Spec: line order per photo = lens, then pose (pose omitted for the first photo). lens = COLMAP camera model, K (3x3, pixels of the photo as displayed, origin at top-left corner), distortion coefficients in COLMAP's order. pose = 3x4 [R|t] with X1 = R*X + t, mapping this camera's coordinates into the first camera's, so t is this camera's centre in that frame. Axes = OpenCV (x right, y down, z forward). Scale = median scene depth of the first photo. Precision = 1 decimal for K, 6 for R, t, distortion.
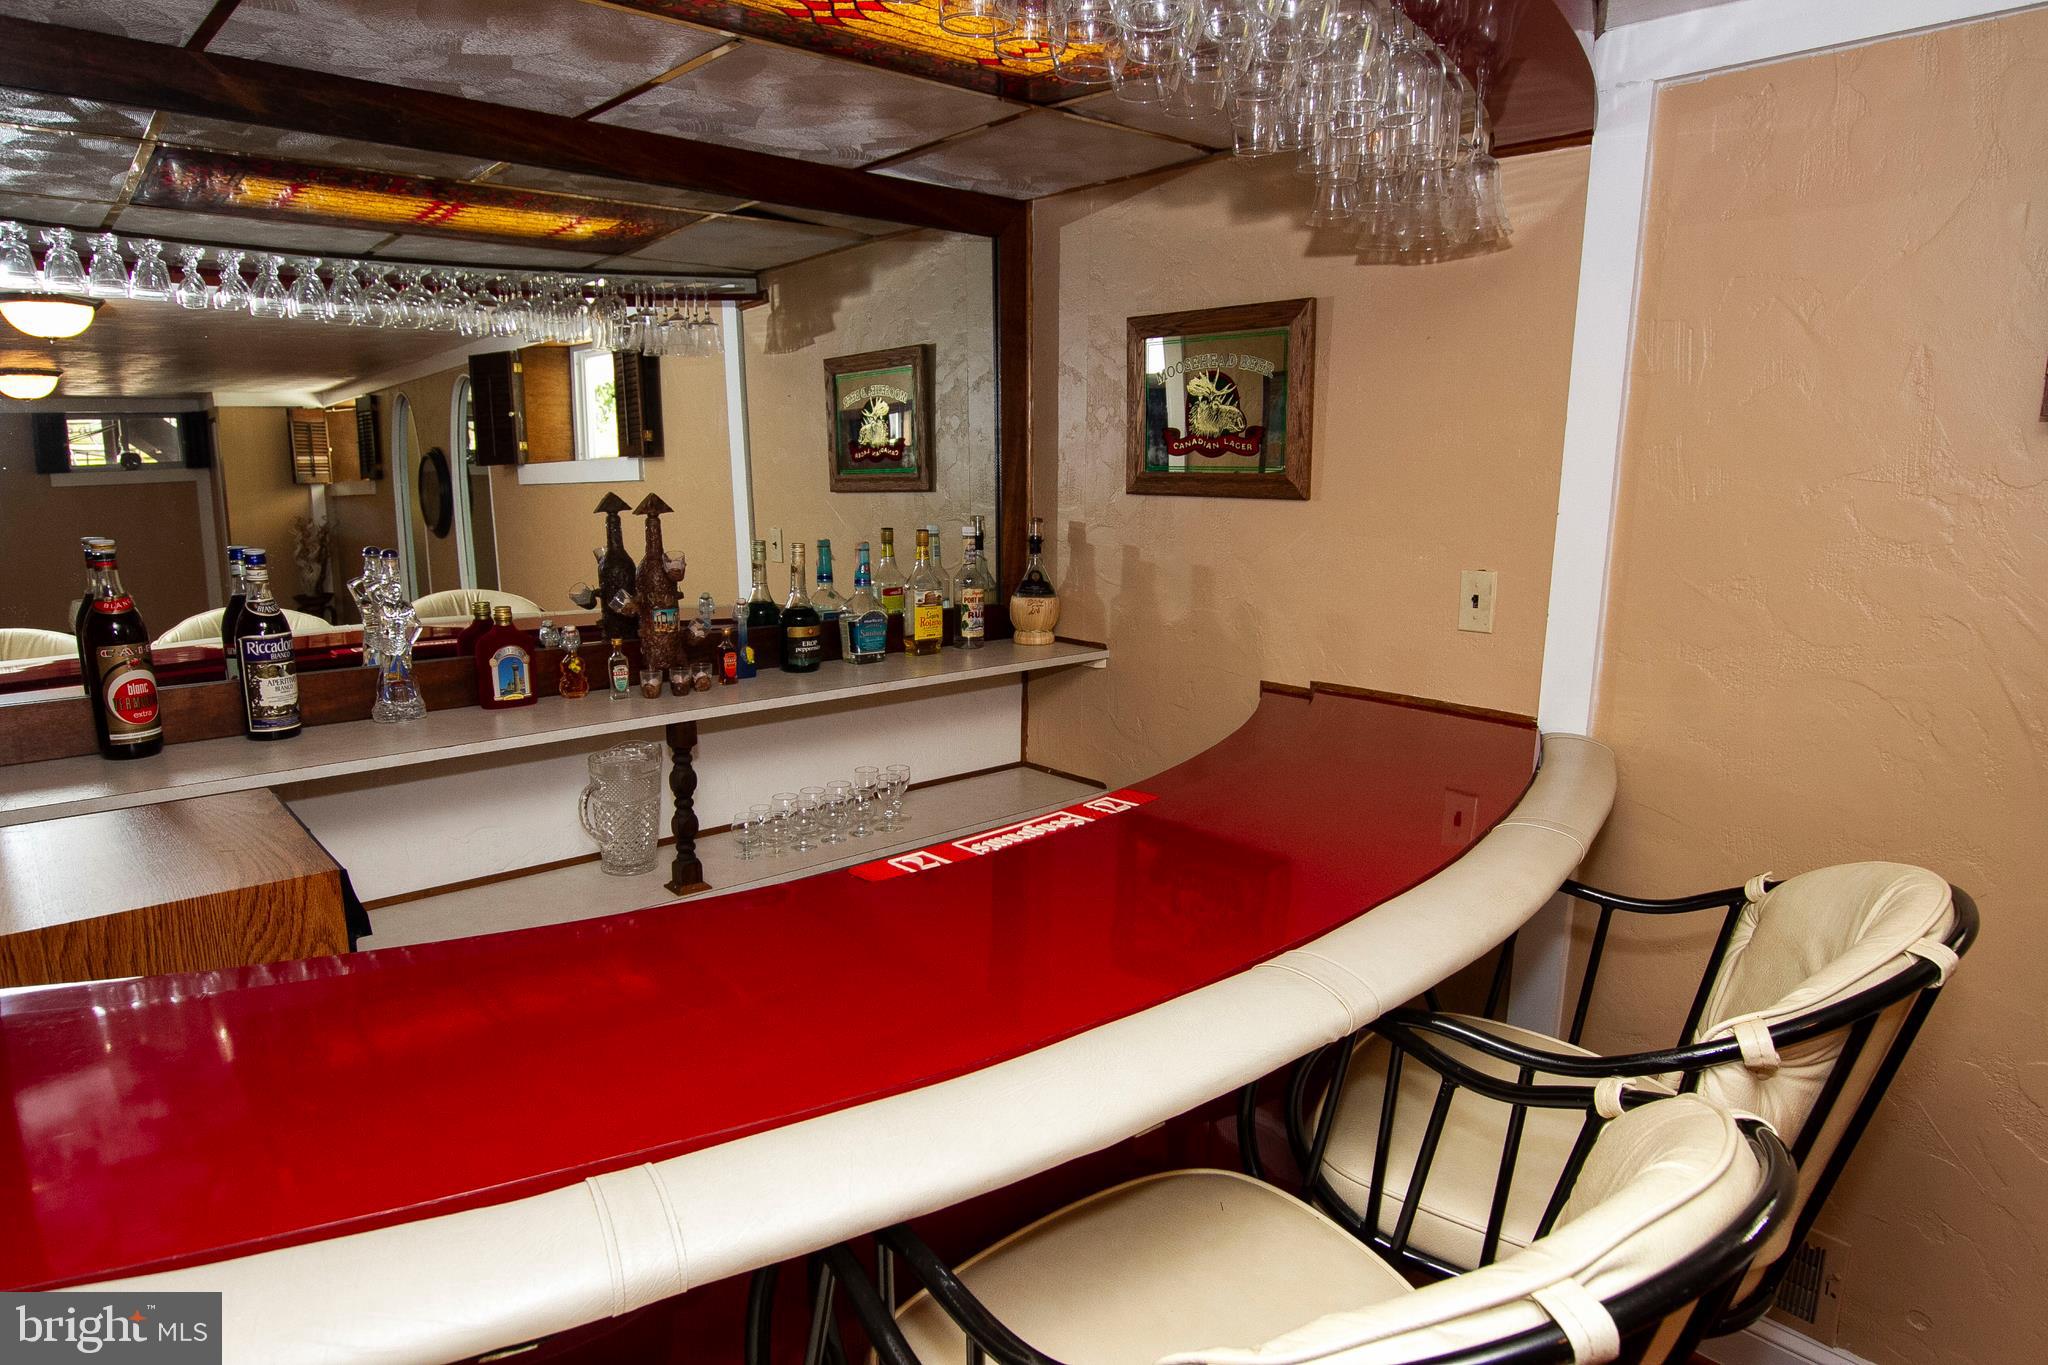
lens RADIAL K [[1249.9, 0, 1032.8], [0, 1249.9, 687.3], [0, 0, 1]] dist [-0.011592, 0.003844]
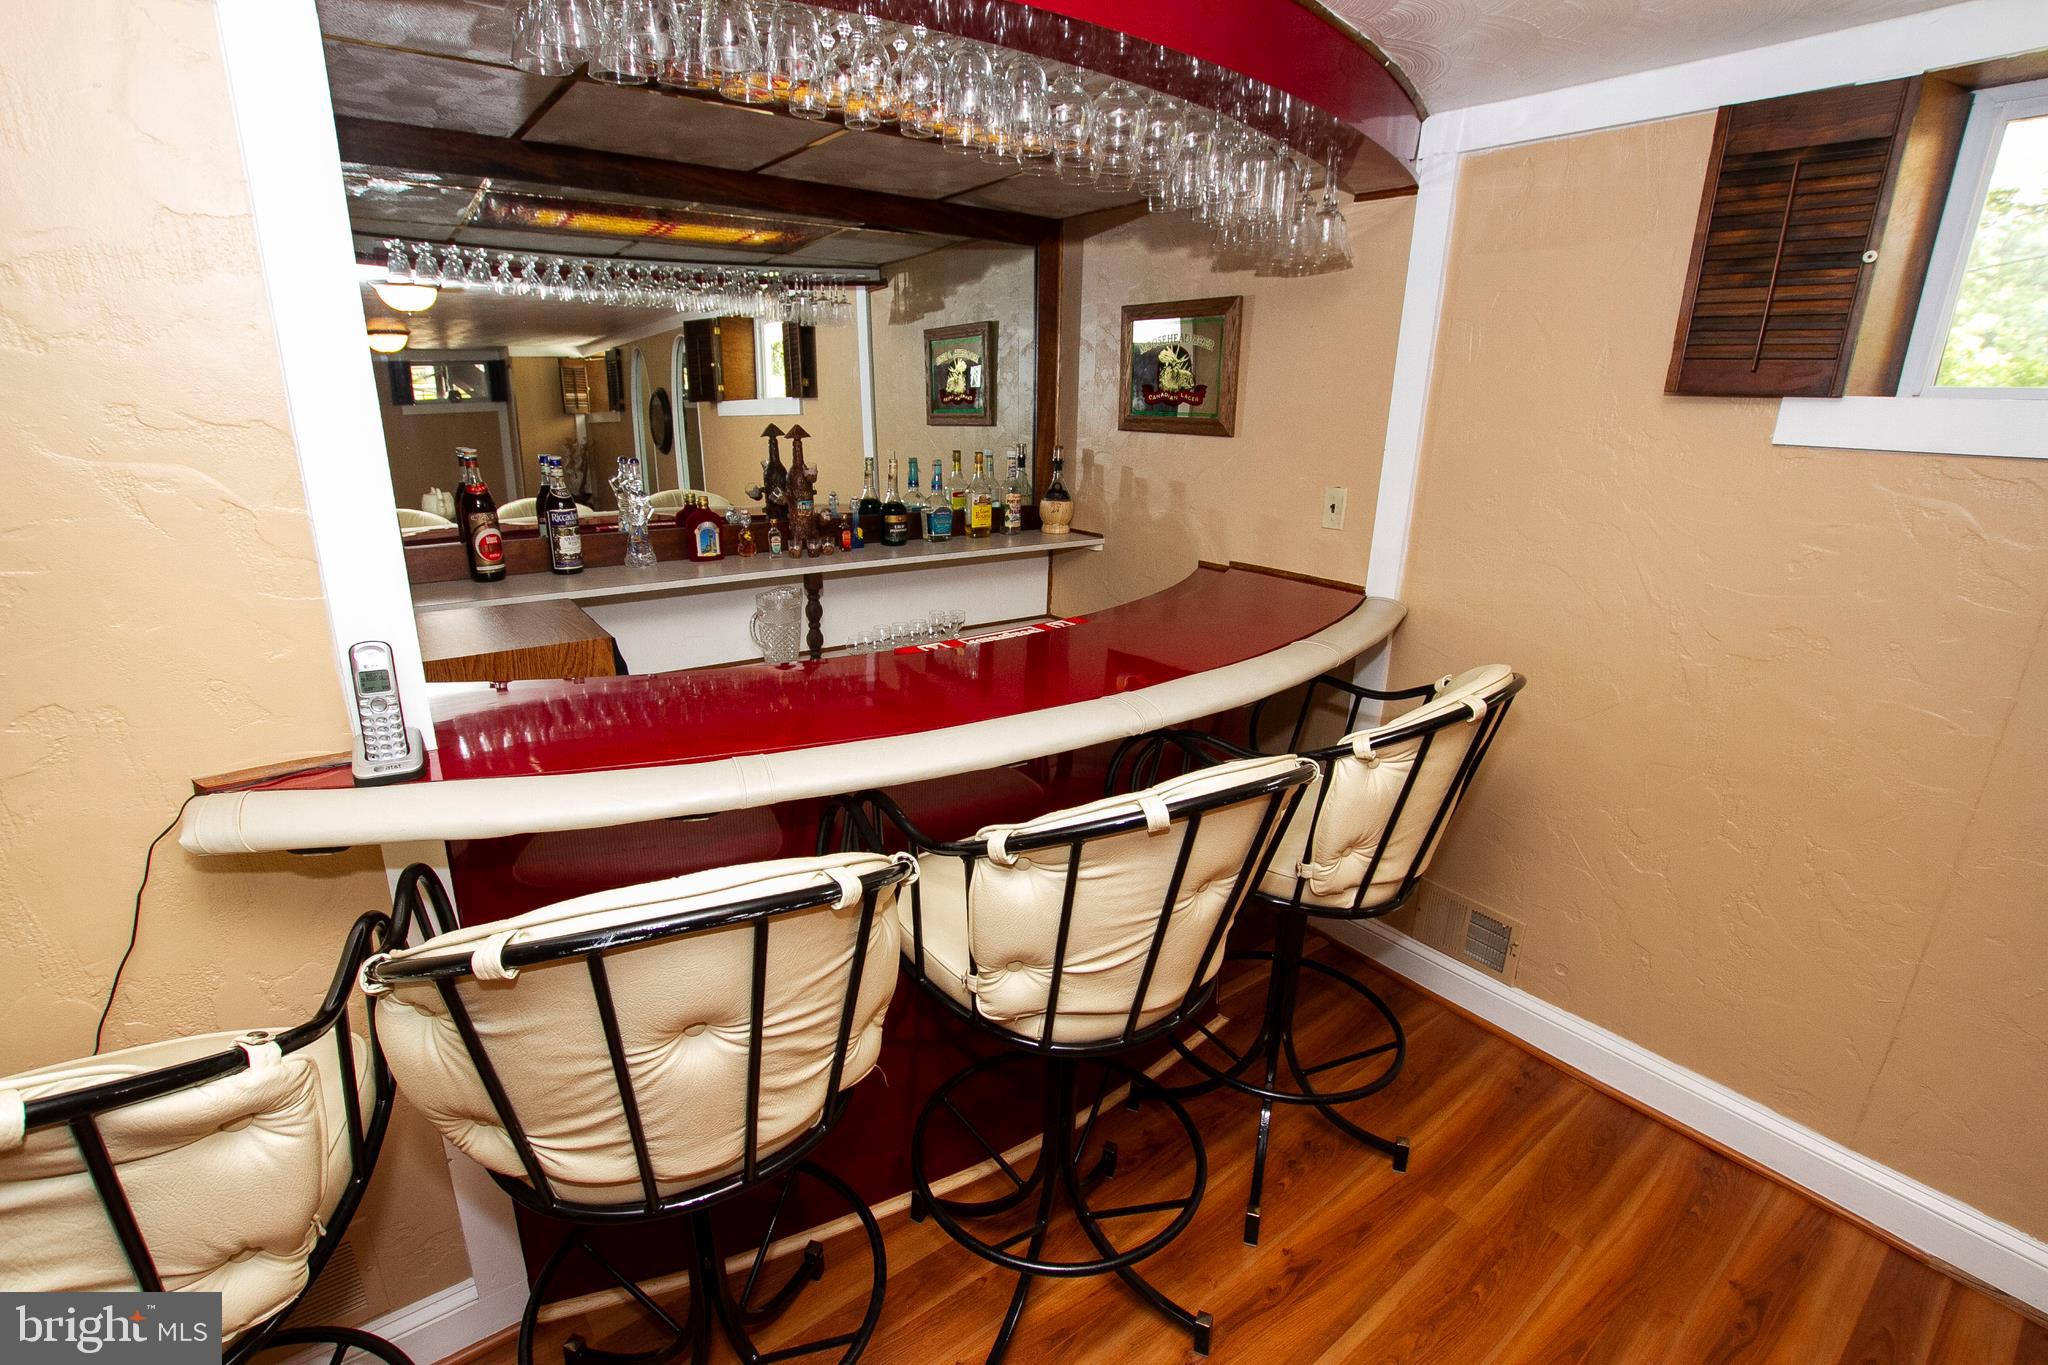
lens RADIAL K [[927.9, 0, 1014.8], [0, 927.9, 681.4], [0, 0, 1]] dist [-0.034446, 0.005084]
pose [[0.995948, 0.040151, -0.080466, 0.053215], [-0.030794, 0.992966, 0.114321, 0.016426], [0.084490, -0.111380, 0.990180, -0.110530]]
